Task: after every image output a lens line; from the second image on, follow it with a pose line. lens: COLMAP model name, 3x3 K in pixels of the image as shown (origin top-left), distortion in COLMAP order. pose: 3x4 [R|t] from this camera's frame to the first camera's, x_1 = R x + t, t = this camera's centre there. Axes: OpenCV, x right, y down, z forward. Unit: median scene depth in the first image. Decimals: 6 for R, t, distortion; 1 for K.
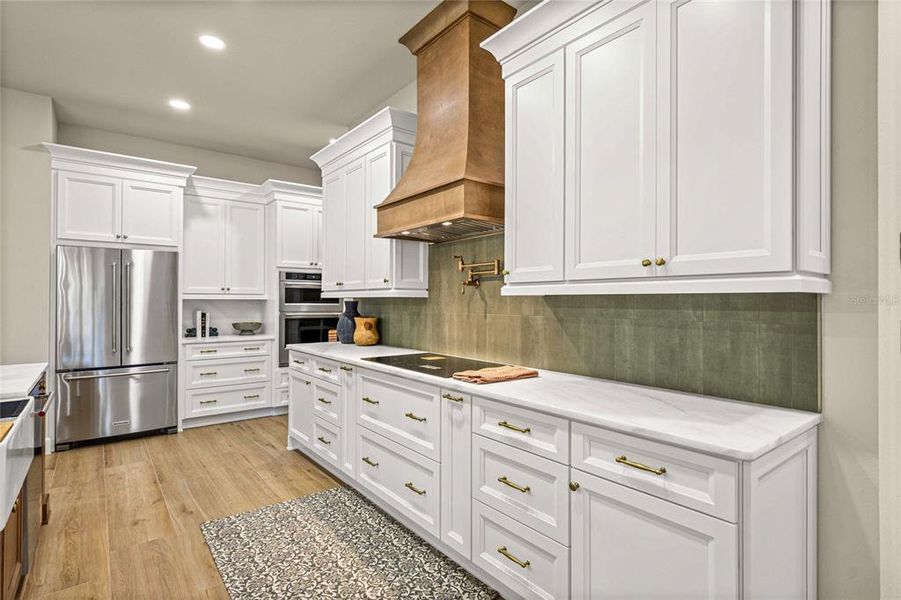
lens RADIAL K [[450.7, 0, 450.5], [0, 450.7, 300.0], [0, 0, 1]] dist [-0.000831, -0.000029]
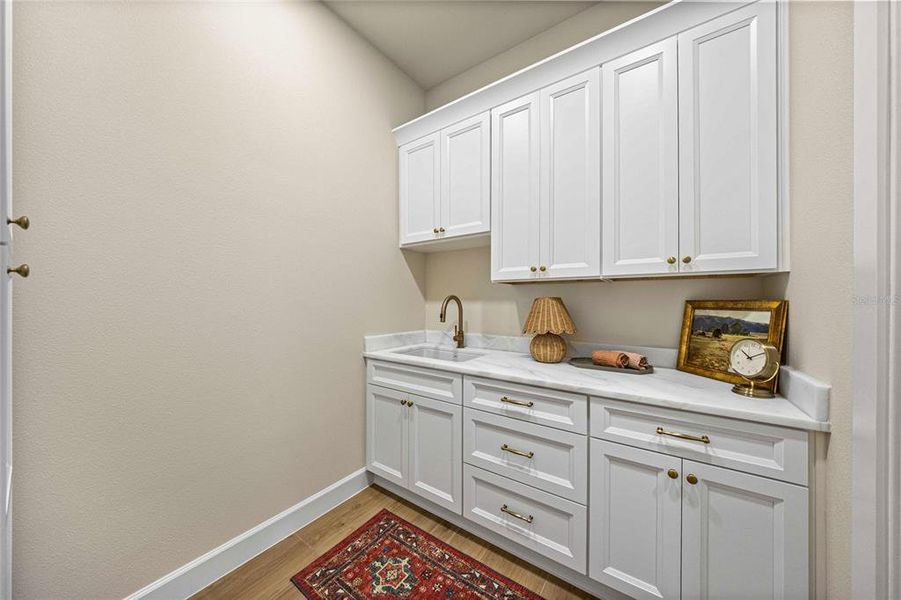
lens RADIAL K [[289.2, 0, 453.1], [0, 289.2, 295.7], [0, 0, 1]] dist [0.000238, 0.000013]
pose [[0.942822, -0.000791, 0.333296, -0.185128], [-0.000416, 0.999994, 0.003551, 0.004266], [-0.333297, -0.003486, 0.942816, 0.249810]]
